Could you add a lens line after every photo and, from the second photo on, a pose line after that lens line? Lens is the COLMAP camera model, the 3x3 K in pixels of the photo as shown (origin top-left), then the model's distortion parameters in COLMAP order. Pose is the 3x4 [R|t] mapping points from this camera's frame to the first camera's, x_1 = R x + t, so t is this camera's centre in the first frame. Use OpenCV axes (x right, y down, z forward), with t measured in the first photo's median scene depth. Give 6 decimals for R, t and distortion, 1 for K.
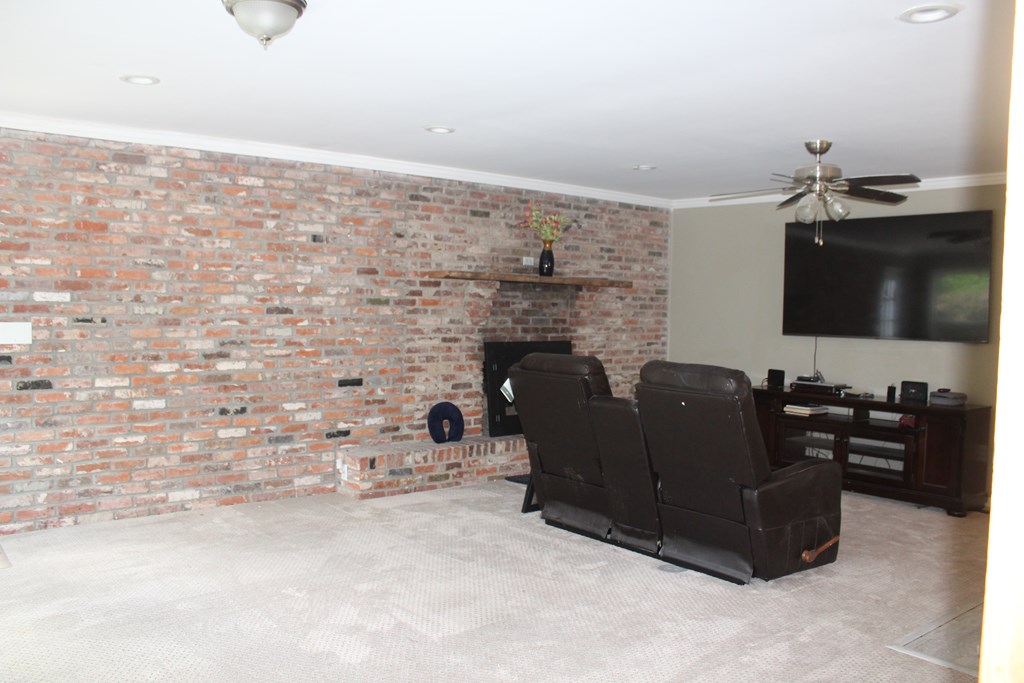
lens RADIAL K [[848.0, 0, 510.6], [0, 848.0, 341.5], [0, 0, 1]] dist [-0.165359, 0.148350]
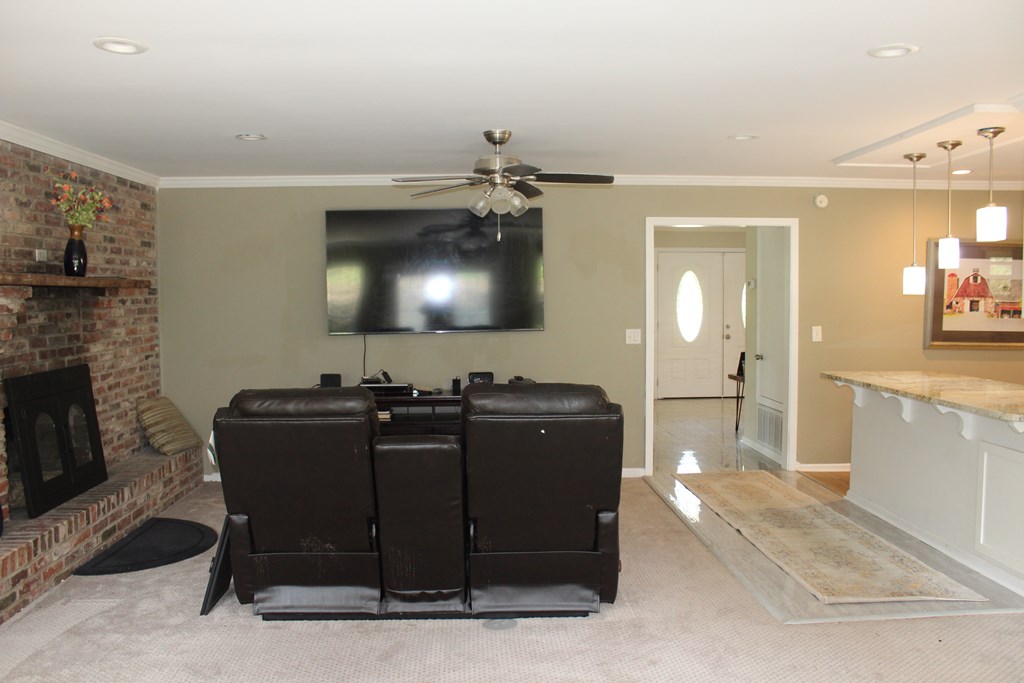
lens RADIAL K [[848.0, 0, 510.6], [0, 848.0, 341.5], [0, 0, 1]] dist [-0.165359, 0.148350]
pose [[0.604983, -0.075852, 0.792617, -0.280379], [0.058912, 0.996988, 0.050444, -0.035667], [-0.794056, 0.016177, 0.607629, 0.291162]]
